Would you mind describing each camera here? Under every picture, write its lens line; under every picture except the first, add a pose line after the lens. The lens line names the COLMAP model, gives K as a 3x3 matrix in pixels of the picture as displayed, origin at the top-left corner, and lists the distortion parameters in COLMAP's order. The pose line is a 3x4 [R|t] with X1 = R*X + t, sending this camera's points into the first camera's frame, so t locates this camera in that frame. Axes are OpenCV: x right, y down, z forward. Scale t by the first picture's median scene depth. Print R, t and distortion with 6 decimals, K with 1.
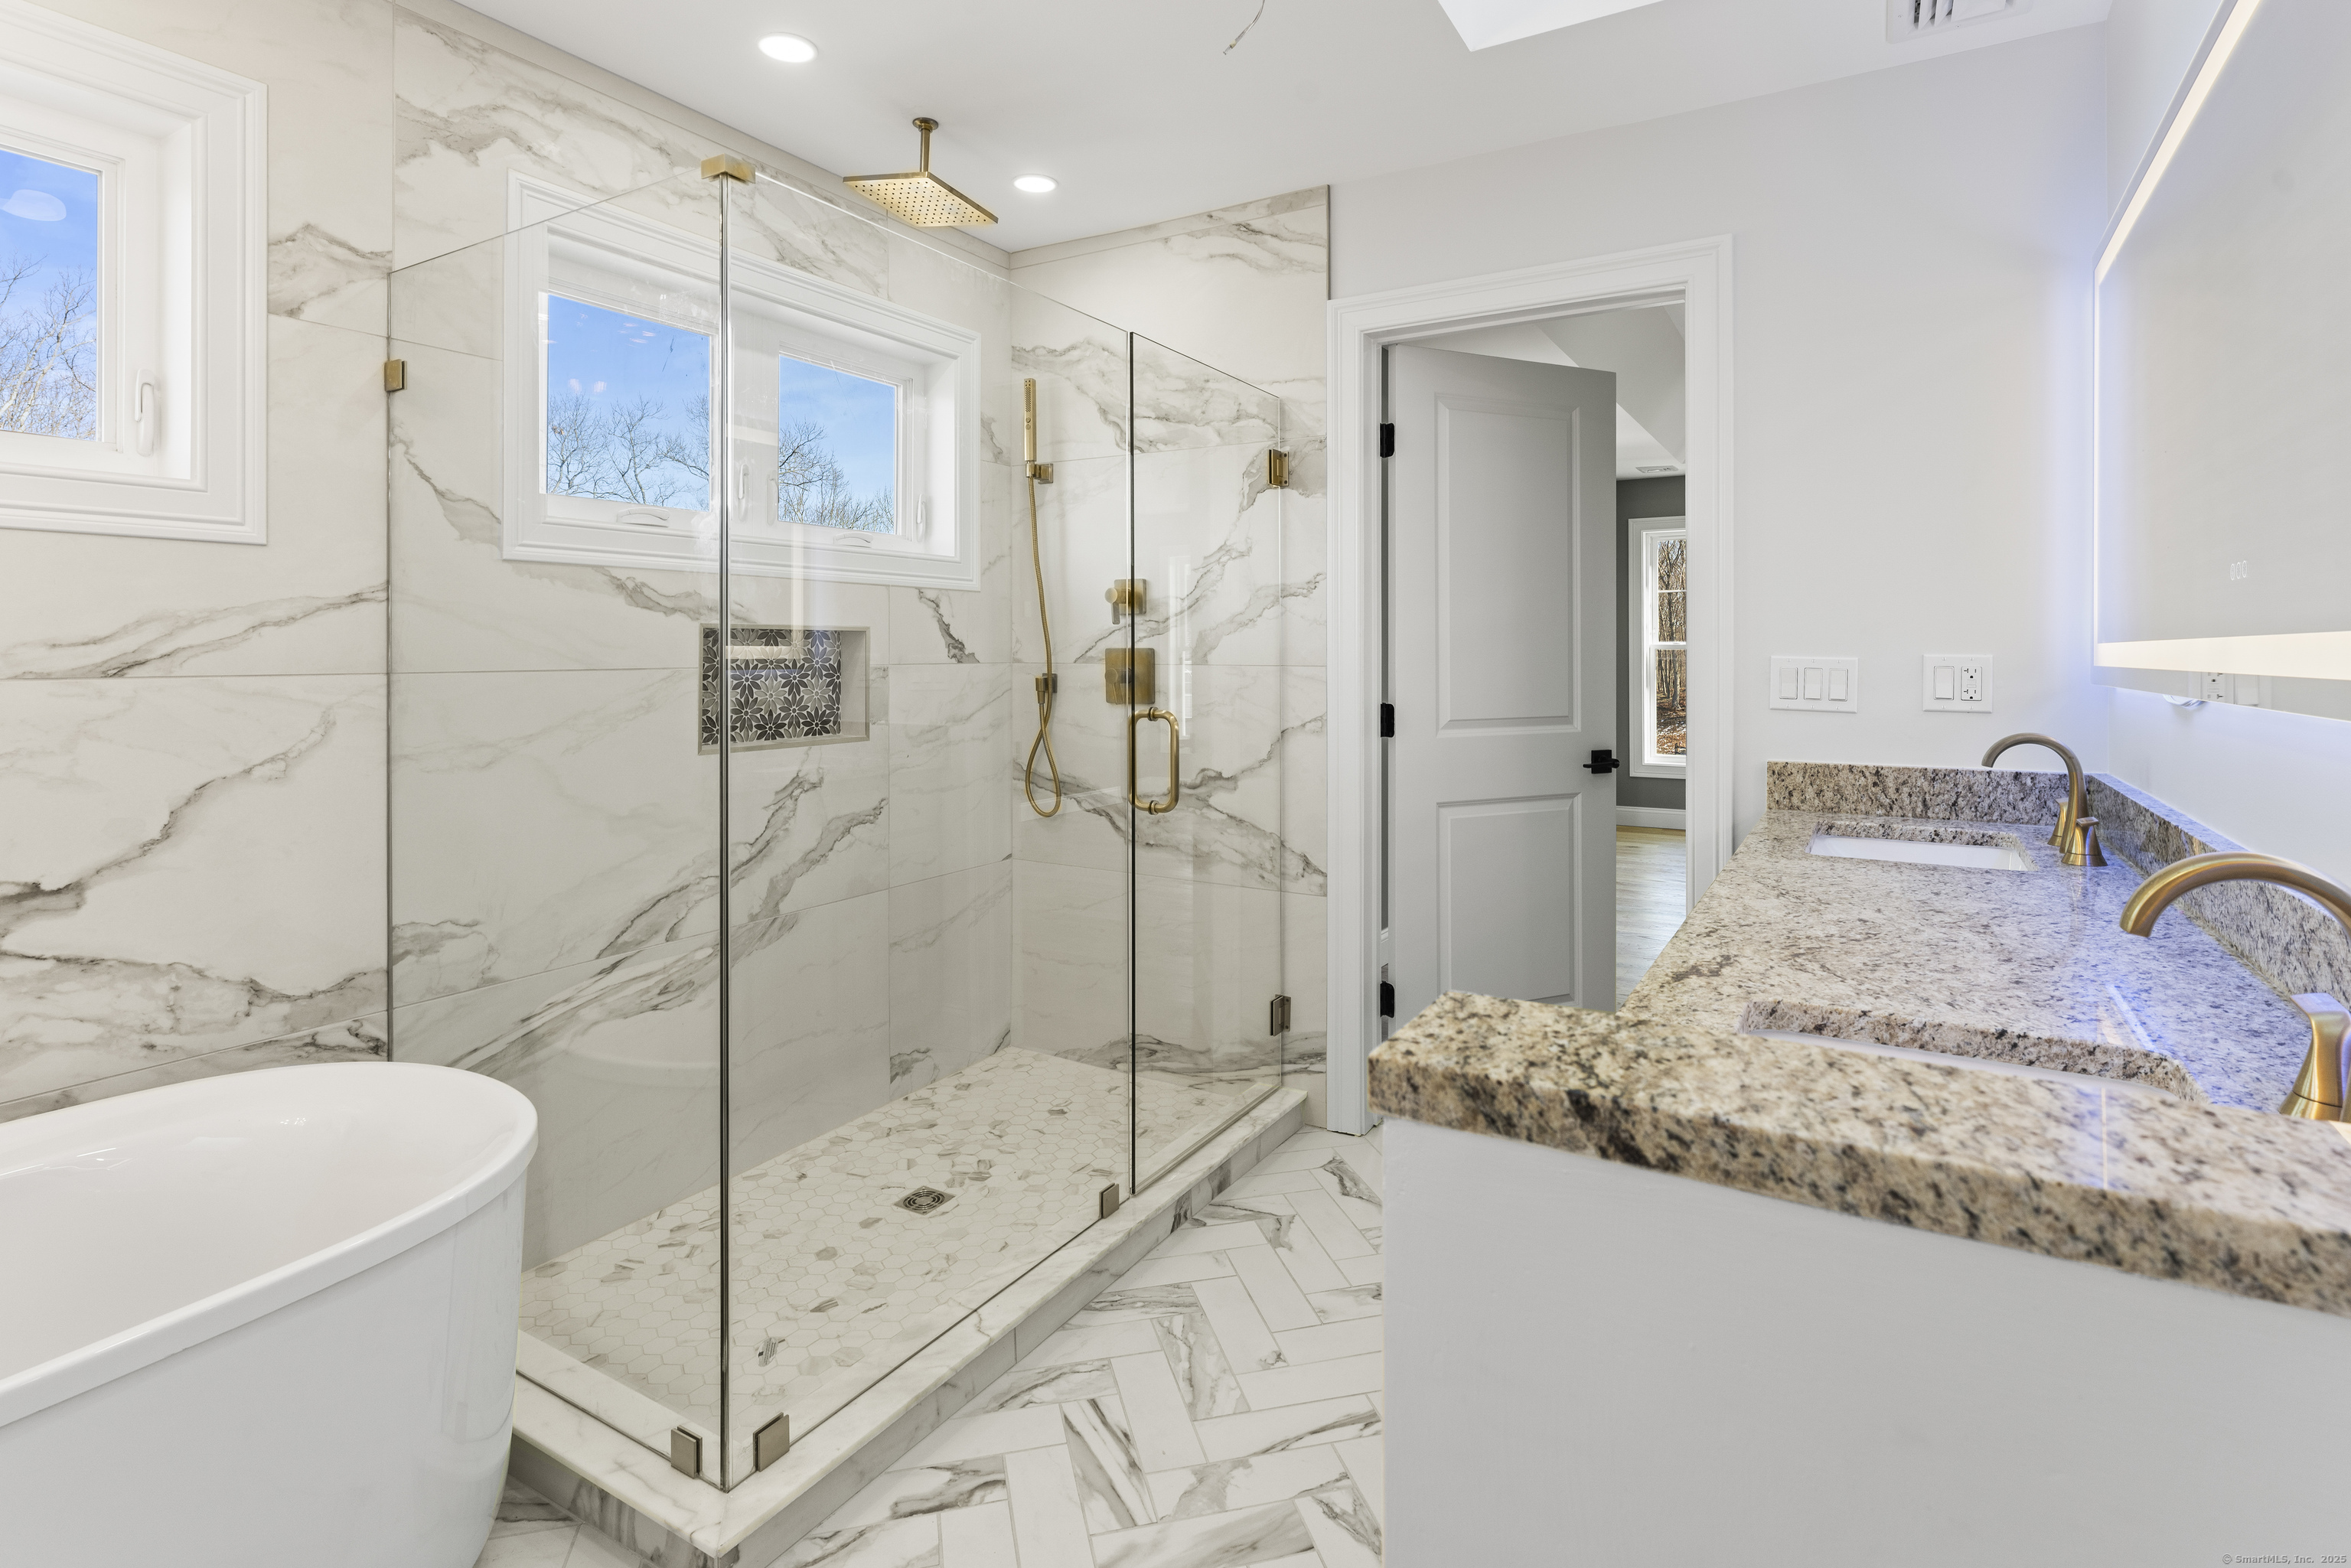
lens RADIAL K [[1140.7, 0, 1209.1], [0, 1140.7, 654.9], [0, 0, 1]] dist [-0.000740, -0.000022]
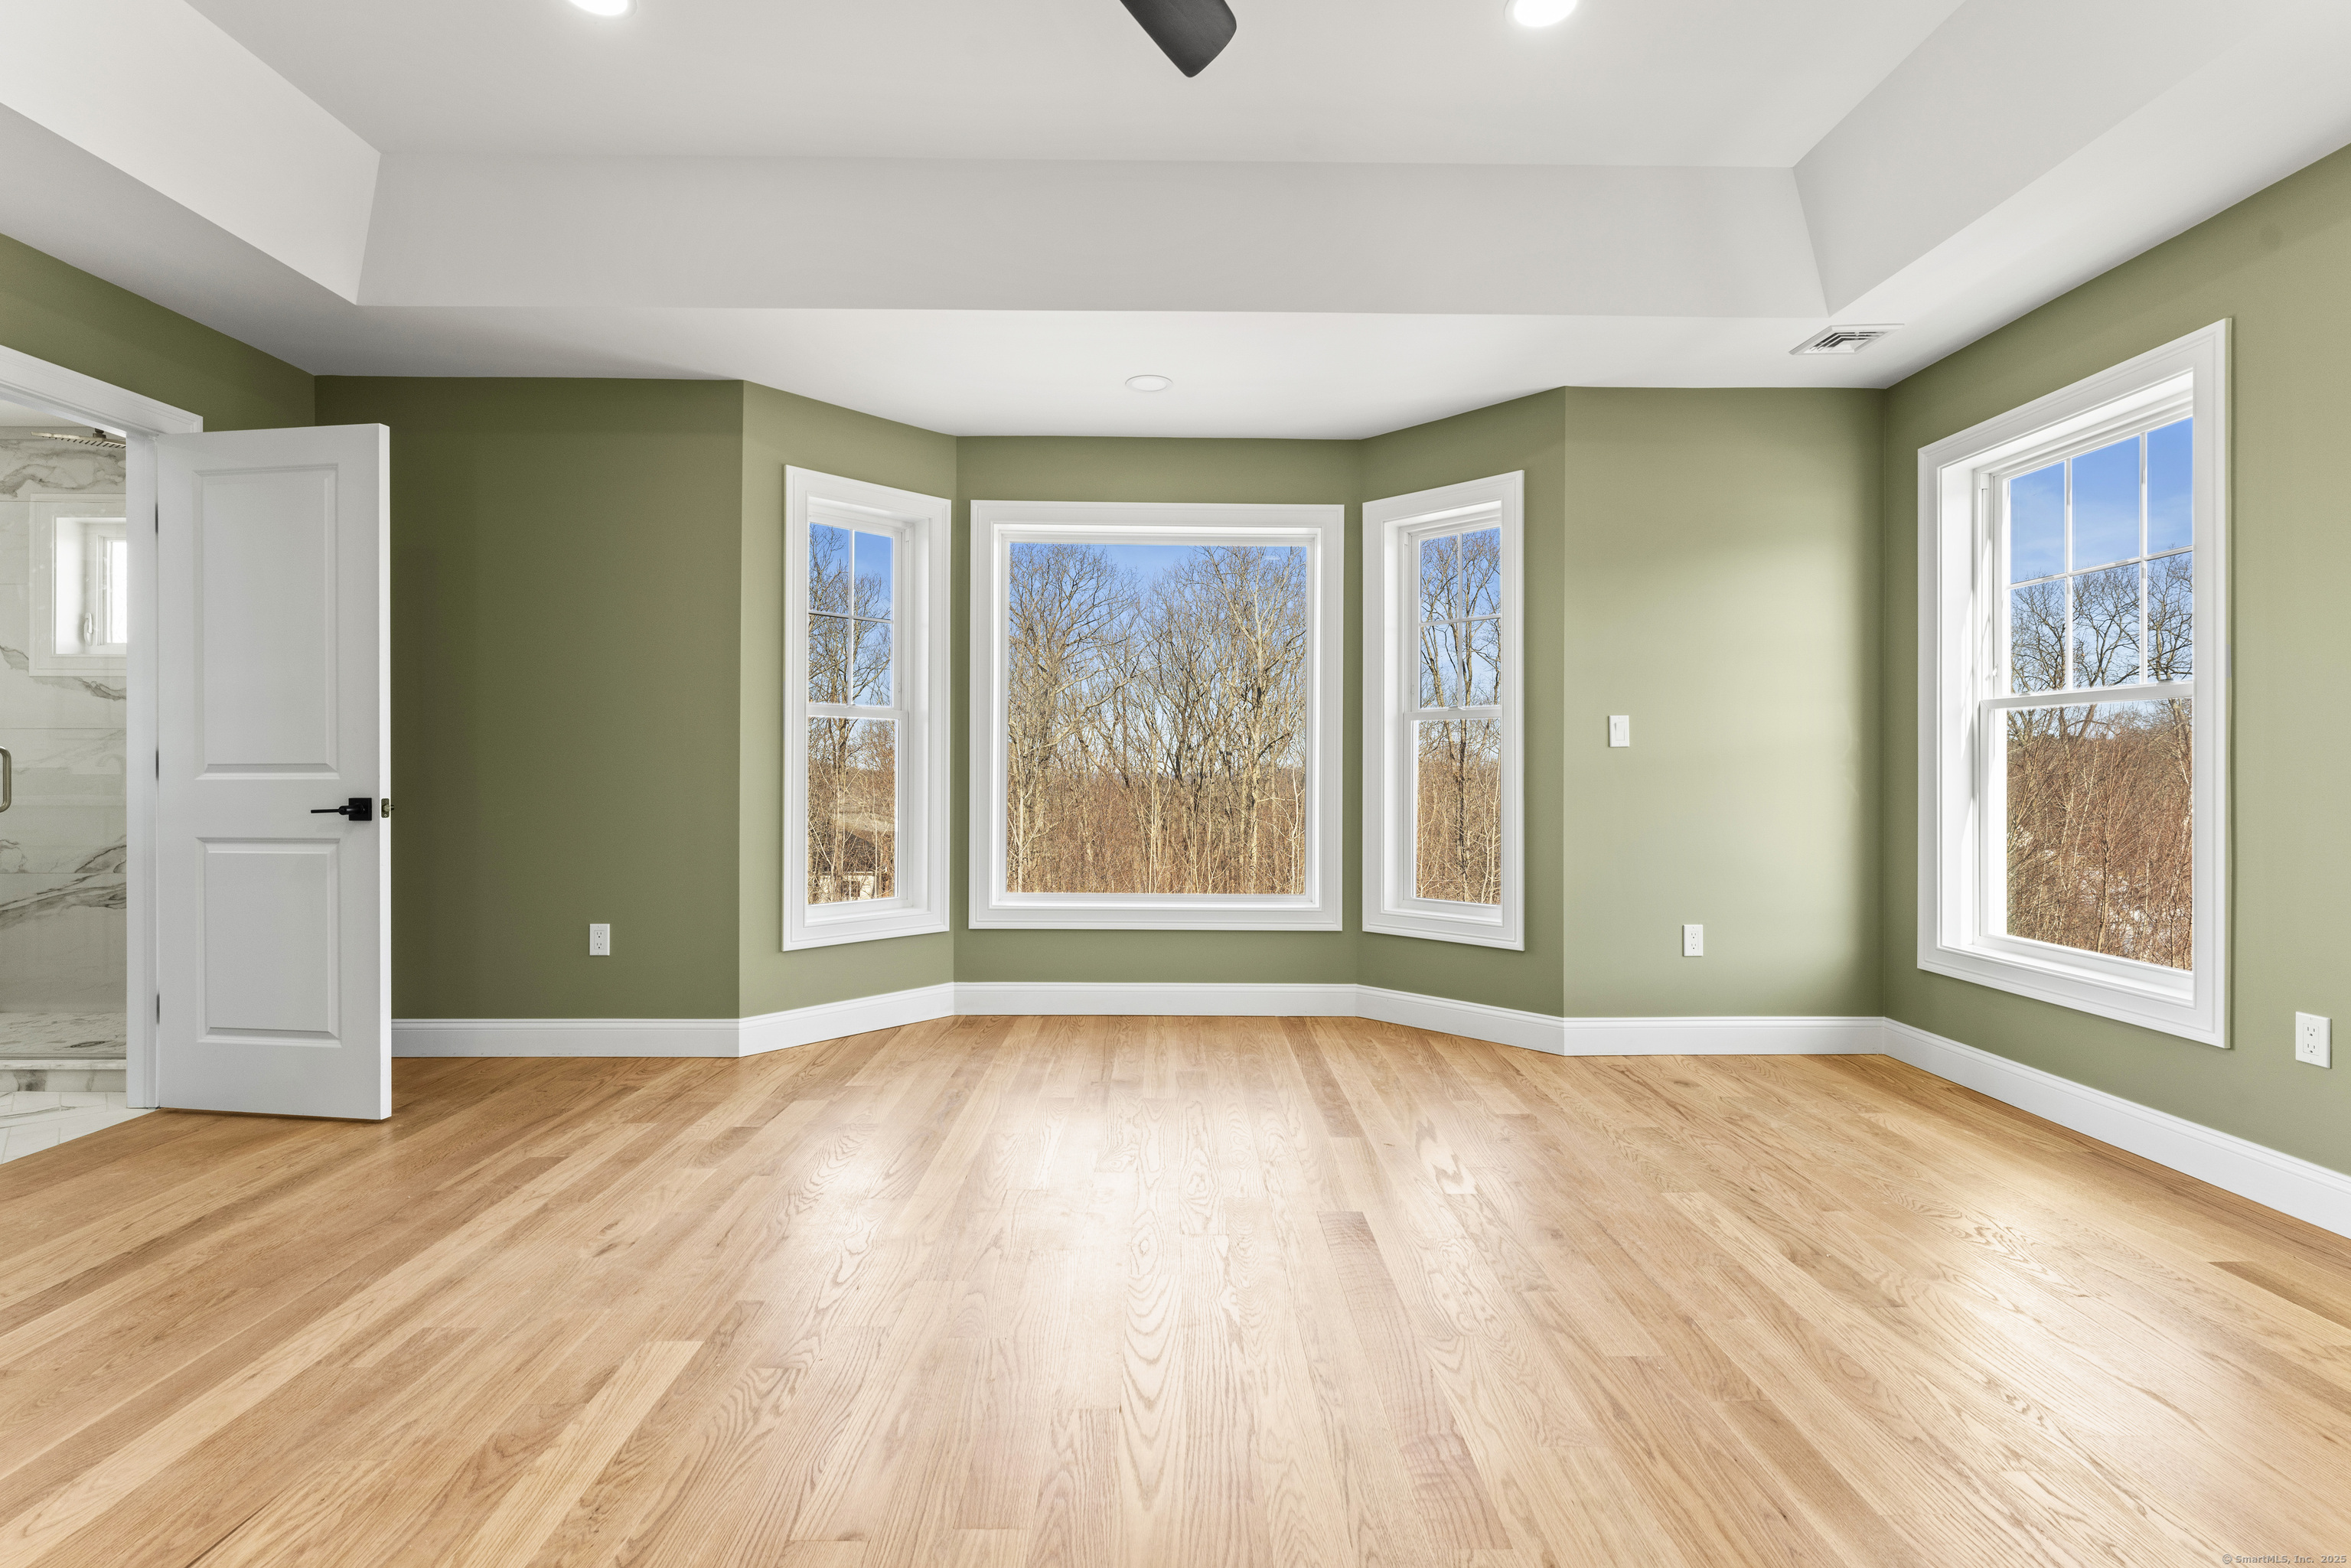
lens RADIAL K [[1035.8, 0, 1176.3], [0, 1035.8, 777.7], [0, 0, 1]] dist [-0.000860, 0.000248]
pose [[0.517825, 0.003361, -0.855480, 1.988906], [-0.001634, 0.999994, 0.002940, 0.089502], [0.855485, -0.000124, 0.517827, 1.687011]]
